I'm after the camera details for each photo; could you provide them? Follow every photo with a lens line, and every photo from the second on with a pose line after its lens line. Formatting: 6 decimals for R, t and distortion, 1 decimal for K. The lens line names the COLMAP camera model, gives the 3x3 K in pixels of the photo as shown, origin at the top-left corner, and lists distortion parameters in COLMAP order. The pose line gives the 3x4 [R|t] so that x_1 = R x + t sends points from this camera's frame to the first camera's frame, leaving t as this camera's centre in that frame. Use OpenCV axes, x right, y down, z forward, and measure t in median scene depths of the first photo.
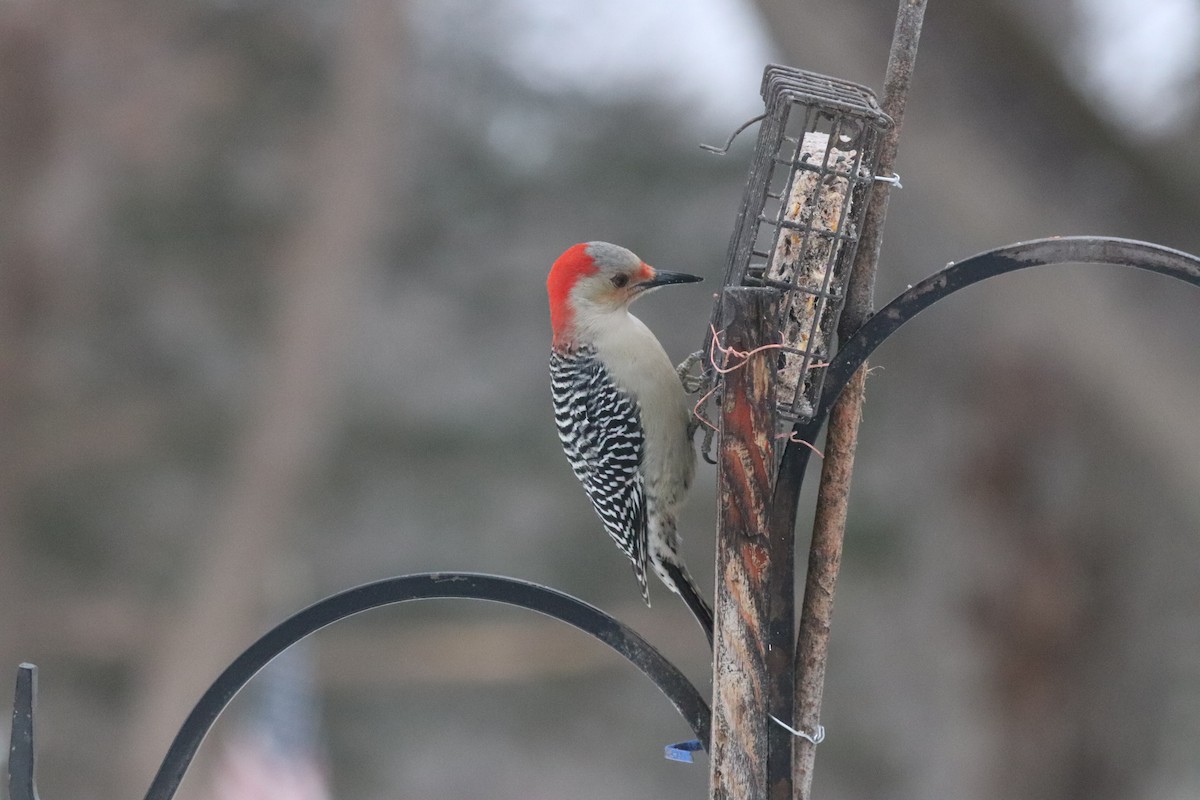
lens RADIAL K [[4540.9, 0, 683.3], [0, 4540.9, 396.2], [0, 0, 1]] dist [0.180971, 2.248787]
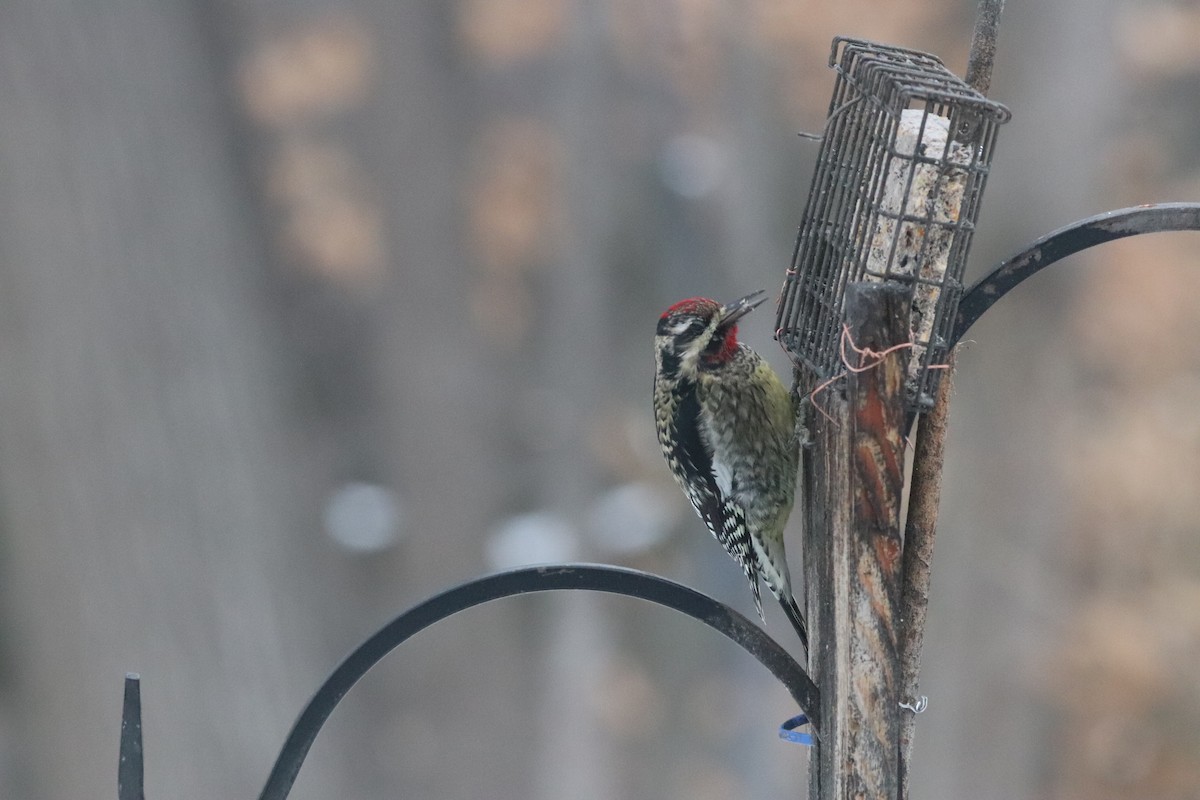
lens RADIAL K [[4540.9, 0, 683.3], [0, 4540.9, 396.2], [0, 0, 1]] dist [0.180971, 2.248787]
pose [[0.996598, -0.046537, 0.068027, -0.095360], [0.043110, 0.997767, 0.051009, -0.051306], [-0.070249, -0.047903, 0.996379, 0.002048]]
